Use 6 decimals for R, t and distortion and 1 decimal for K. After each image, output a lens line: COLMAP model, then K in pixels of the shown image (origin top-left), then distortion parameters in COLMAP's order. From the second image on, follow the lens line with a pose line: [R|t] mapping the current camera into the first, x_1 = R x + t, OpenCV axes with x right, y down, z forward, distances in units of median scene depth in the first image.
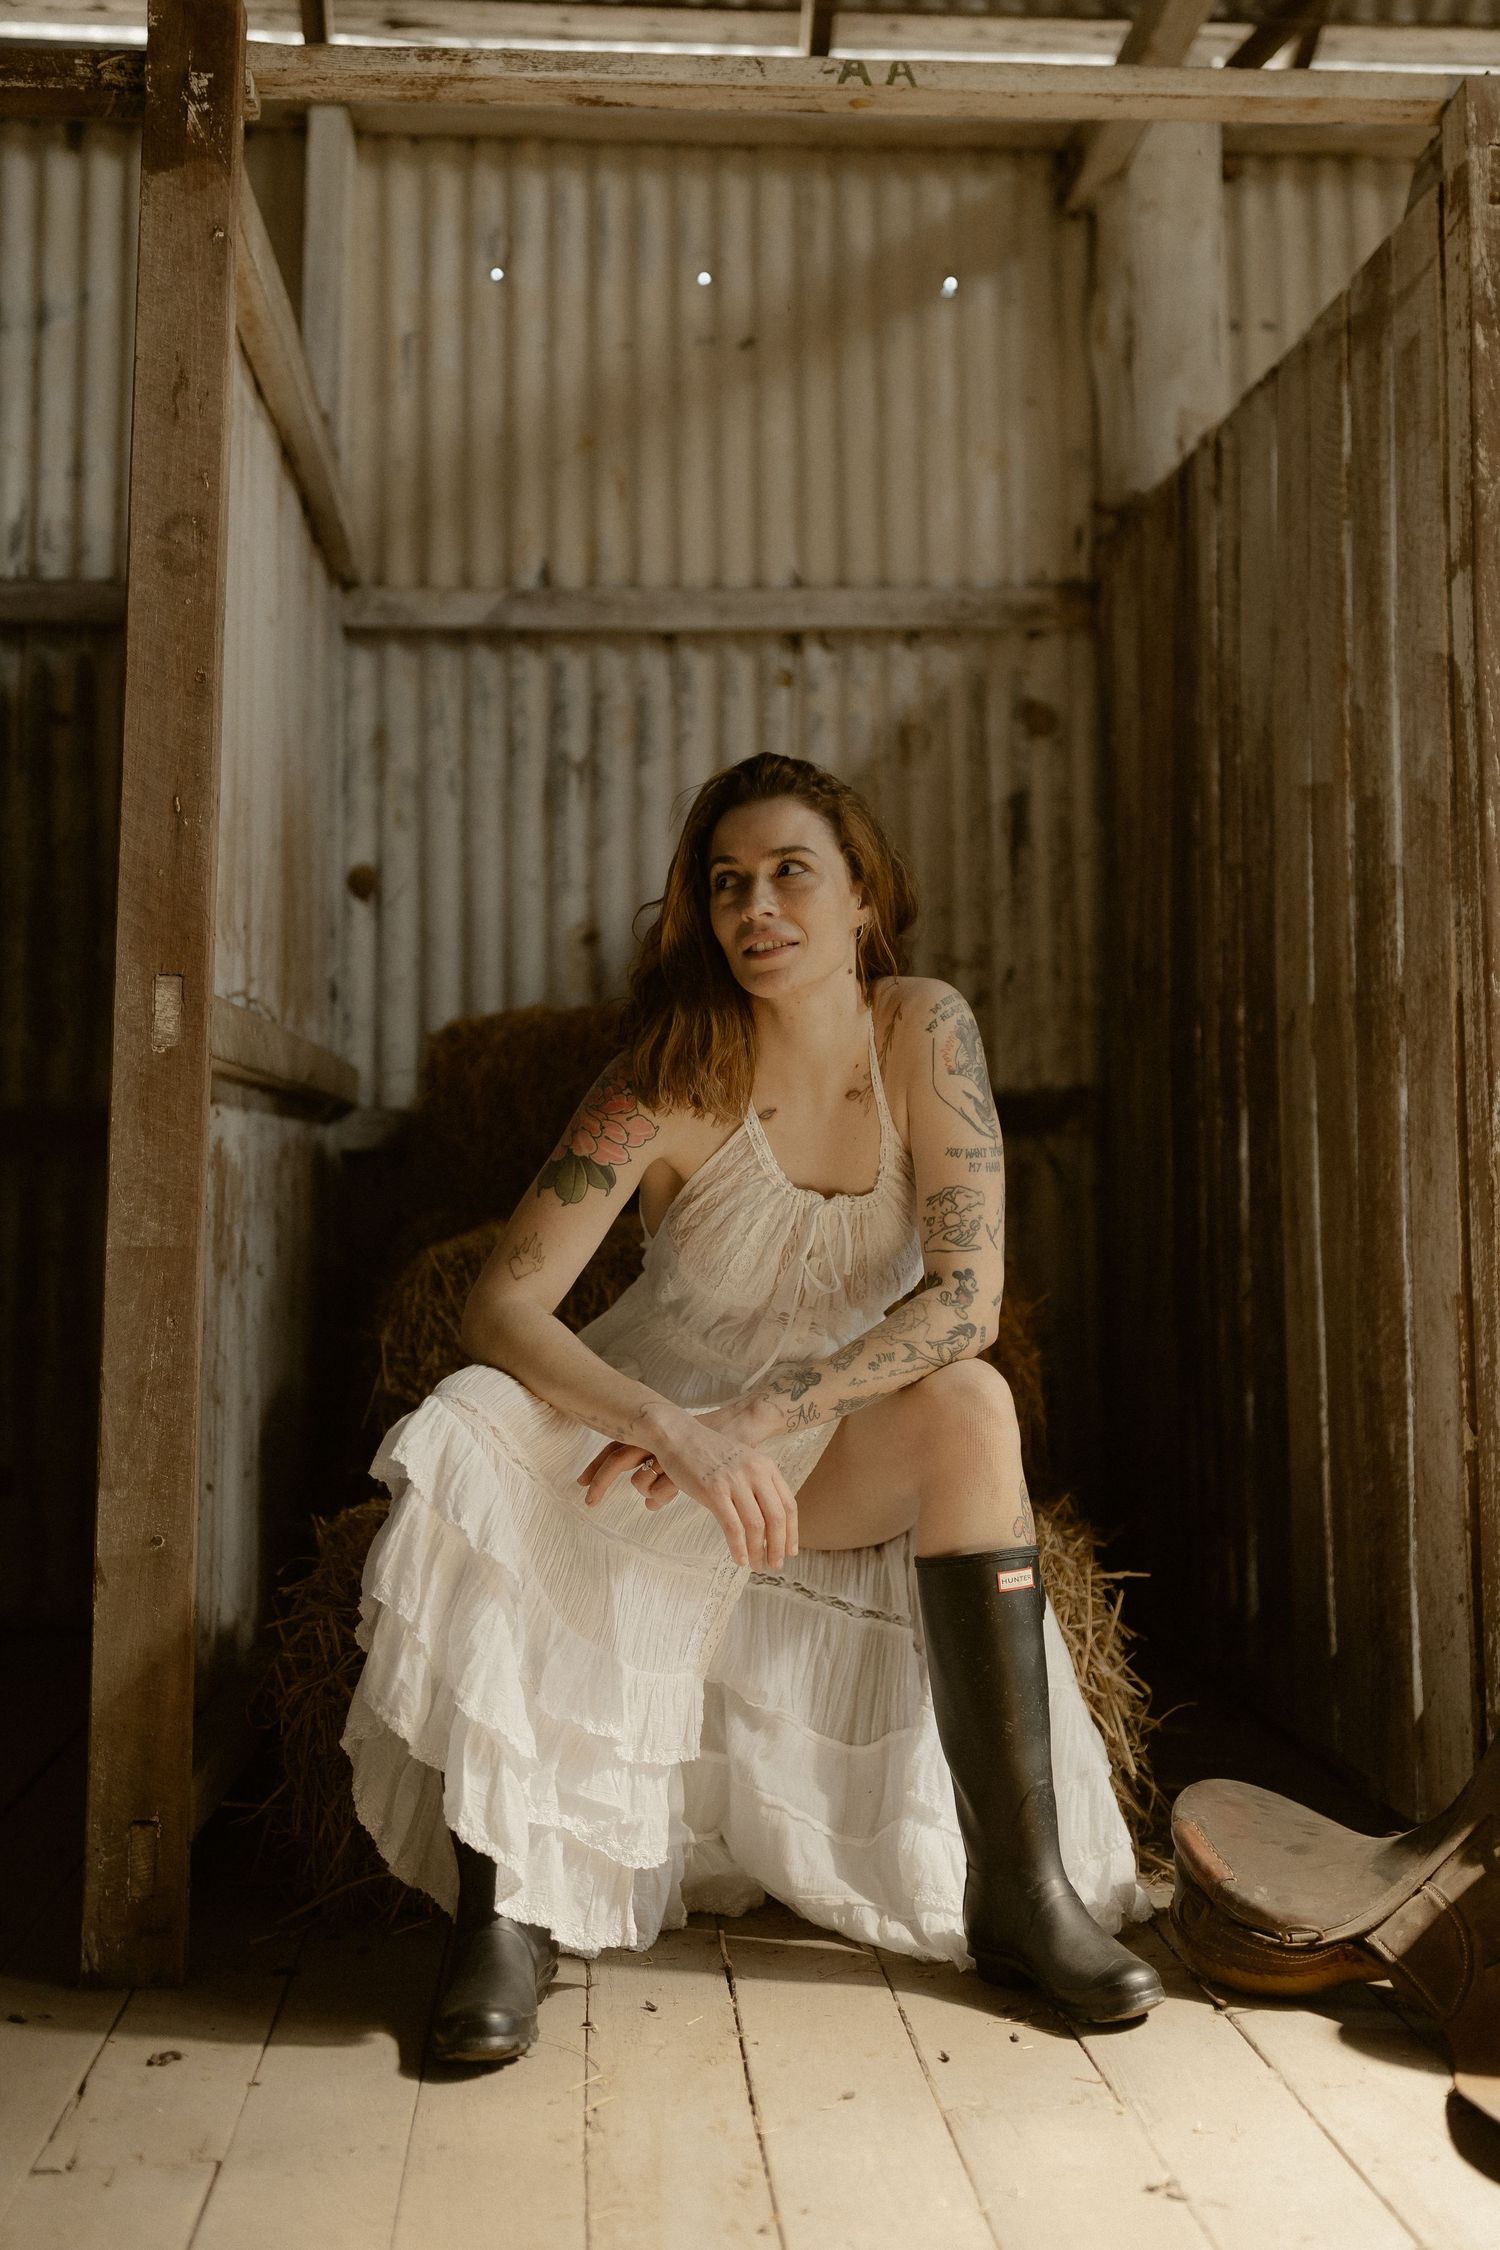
lens RADIAL K [[2422.1, 0, 829.3], [0, 2422.1, 984.3], [0, 0, 1]] dist [0.008962, 0.000000]
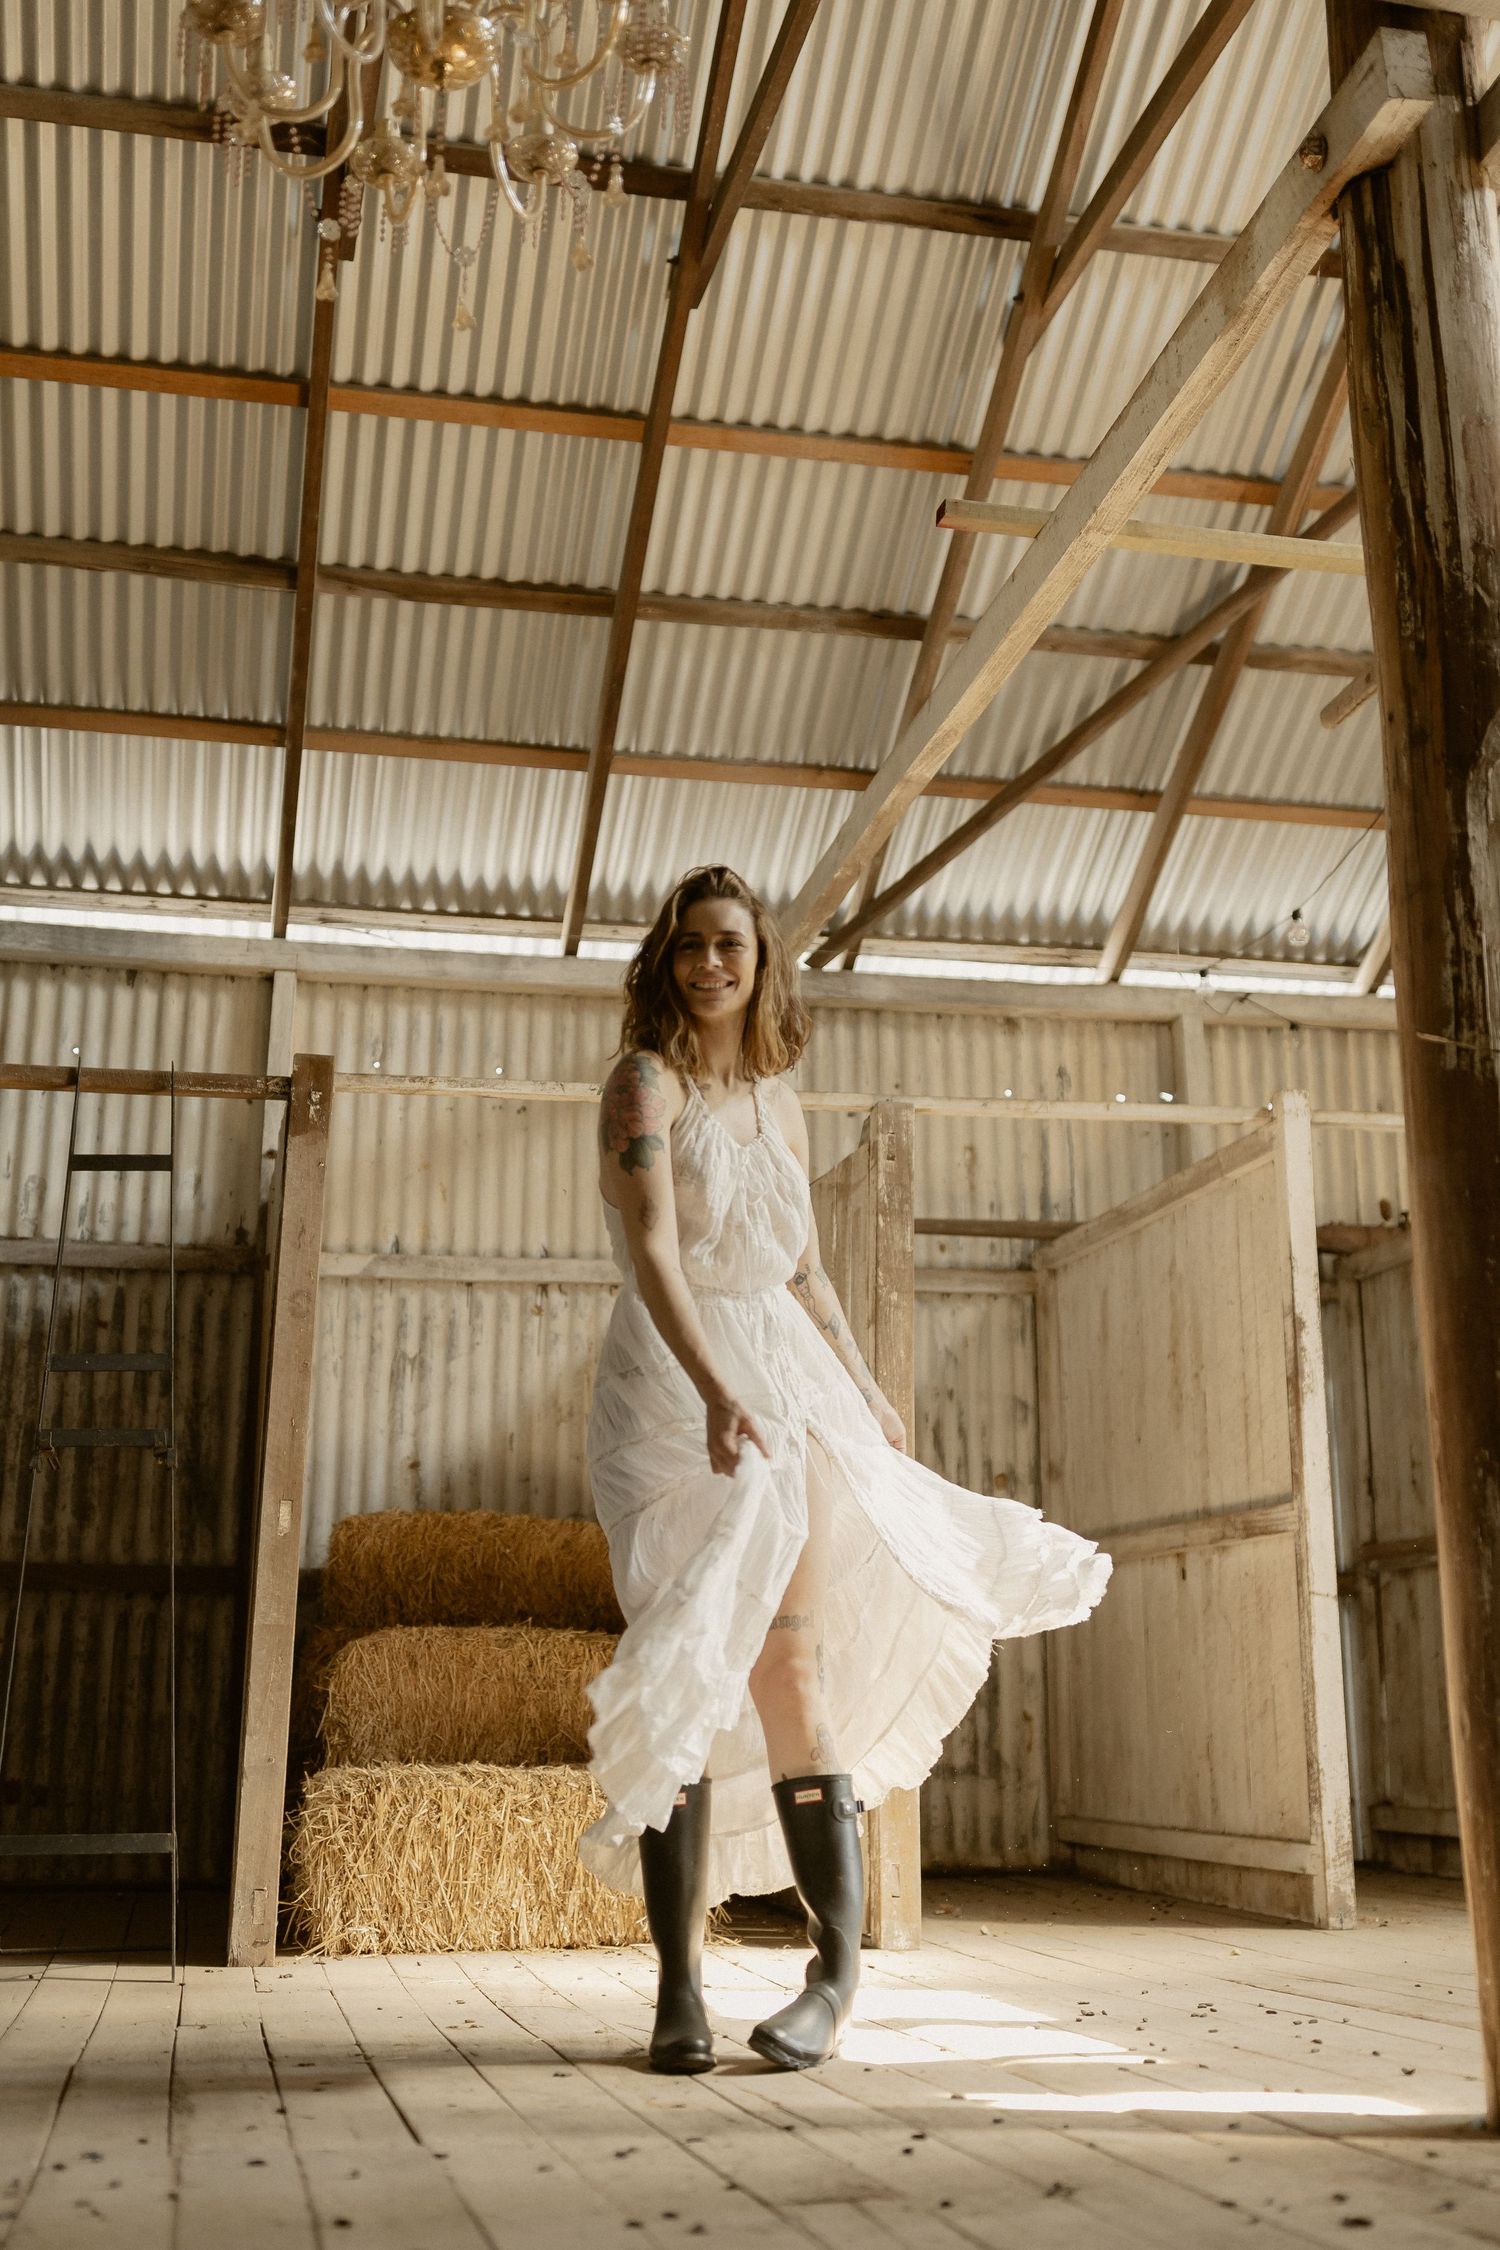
lens RADIAL K [[2422.1, 0, 747.0], [0, 2422.1, 1030.7], [0, 0, 1]] dist [0.008962, 0.000000]
pose [[0.994228, 0.043795, 0.097939, -0.048073], [-0.026126, 0.984240, -0.174899, -0.027655], [-0.104055, 0.171331, 0.979703, -0.714251]]
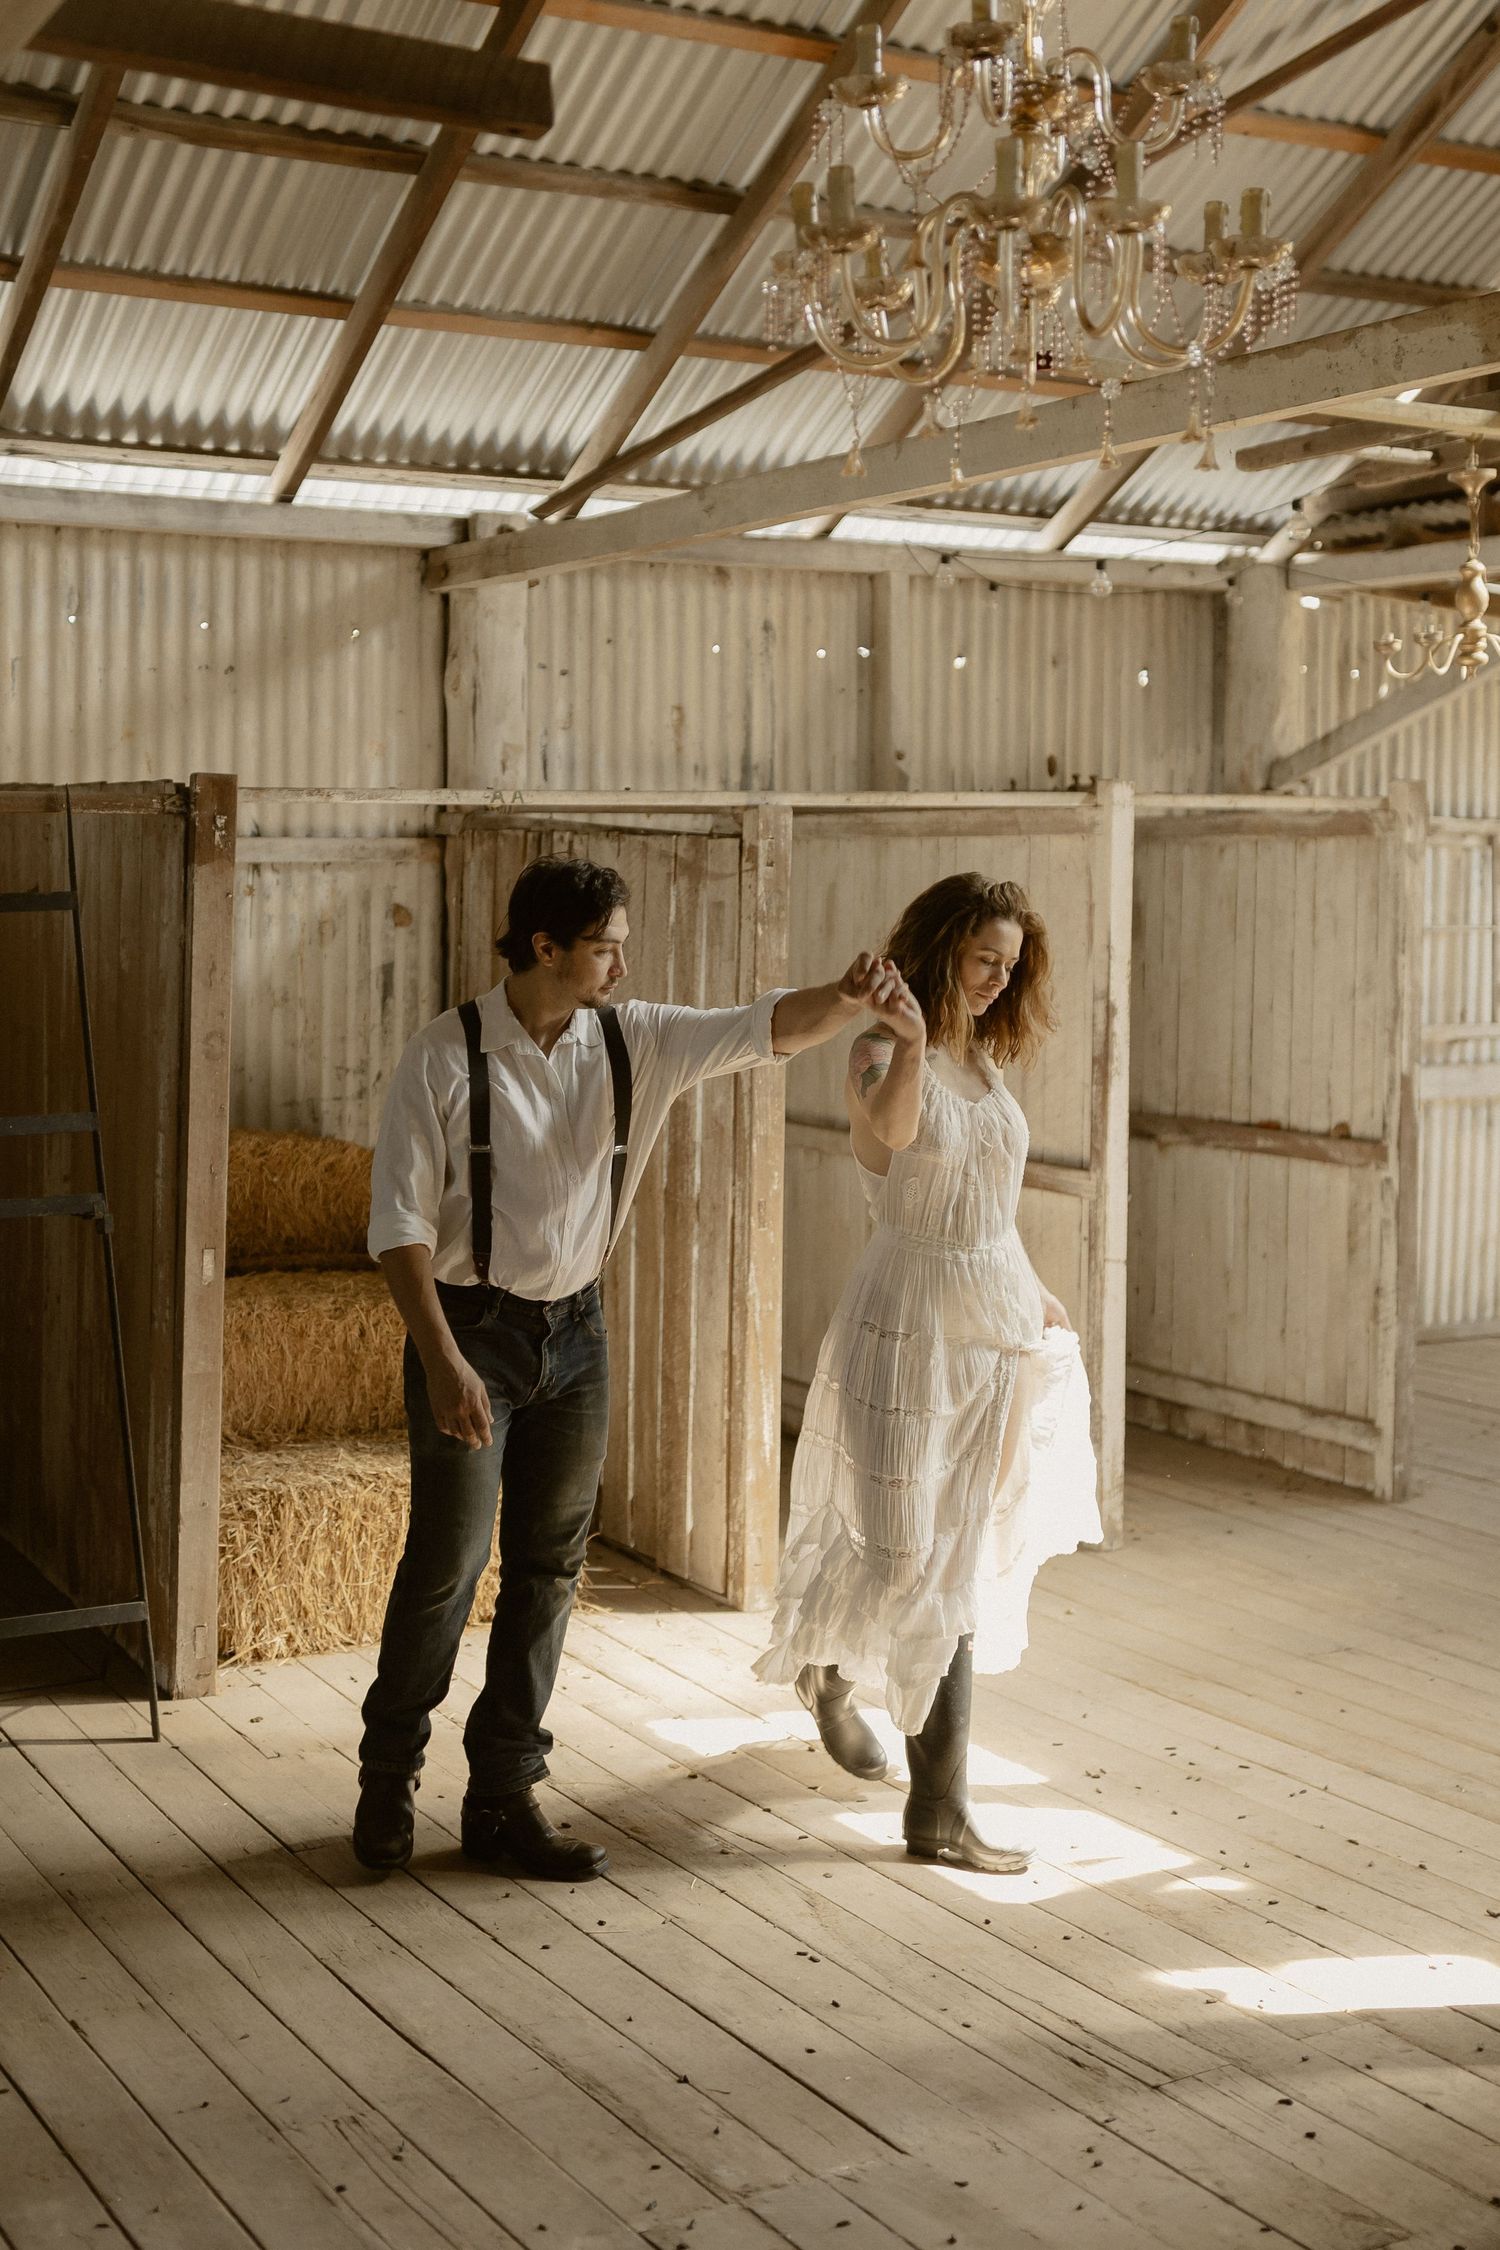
lens RADIAL K [[2709.5, 0, 699.0], [0, 2709.5, 903.3], [0, 0, 1]] dist [0.012693, 0.000000]
pose [[0.918316, 0.019531, 0.395365, -0.458134], [-0.062840, 0.993309, 0.096889, -0.315196], [-0.390828, -0.113820, 0.913400, -0.744182]]
